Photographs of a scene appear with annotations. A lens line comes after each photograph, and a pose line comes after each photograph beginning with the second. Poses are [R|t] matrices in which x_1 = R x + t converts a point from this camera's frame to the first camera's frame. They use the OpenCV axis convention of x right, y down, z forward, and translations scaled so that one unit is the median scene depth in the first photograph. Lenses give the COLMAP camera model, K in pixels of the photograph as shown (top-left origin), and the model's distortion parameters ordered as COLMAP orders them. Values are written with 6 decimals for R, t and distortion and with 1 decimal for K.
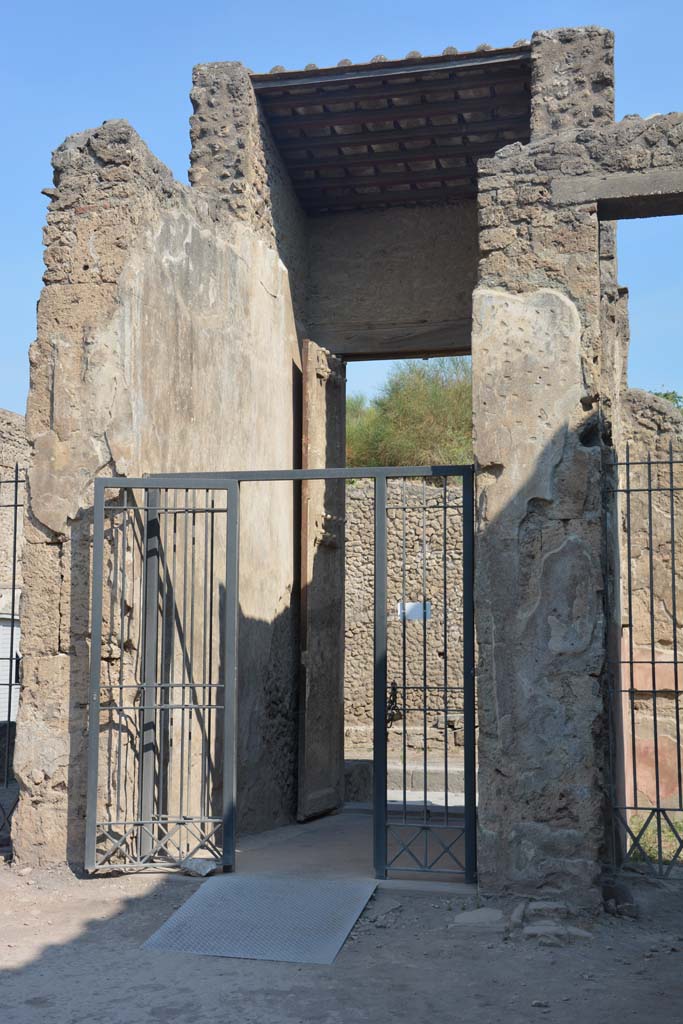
lens RADIAL K [[1294.4, 0, 341.5], [0, 1294.4, 512.0], [0, 0, 1]] dist [-0.004251, -0.000892]
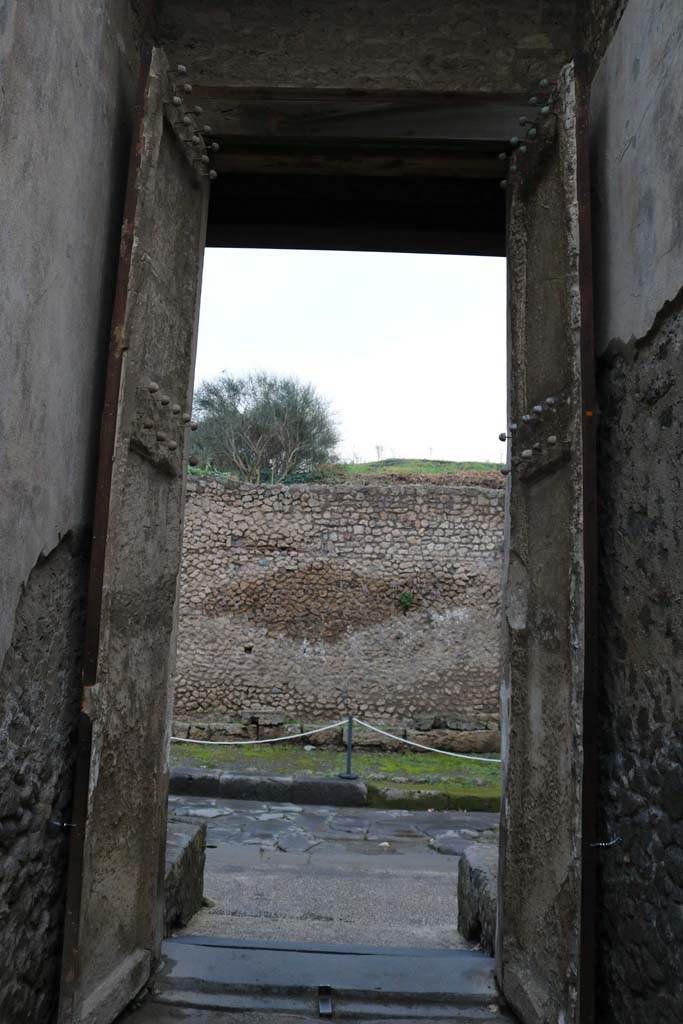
lens RADIAL K [[795.5, 0, 341.5], [0, 795.5, 512.0], [0, 0, 1]] dist [-0.133717, 0.084242]
pose [[0.967566, 0.069844, 0.242771, -0.014777], [-0.059056, 0.996928, -0.051441, 0.055461], [-0.245618, 0.035435, 0.968719, 0.694558]]
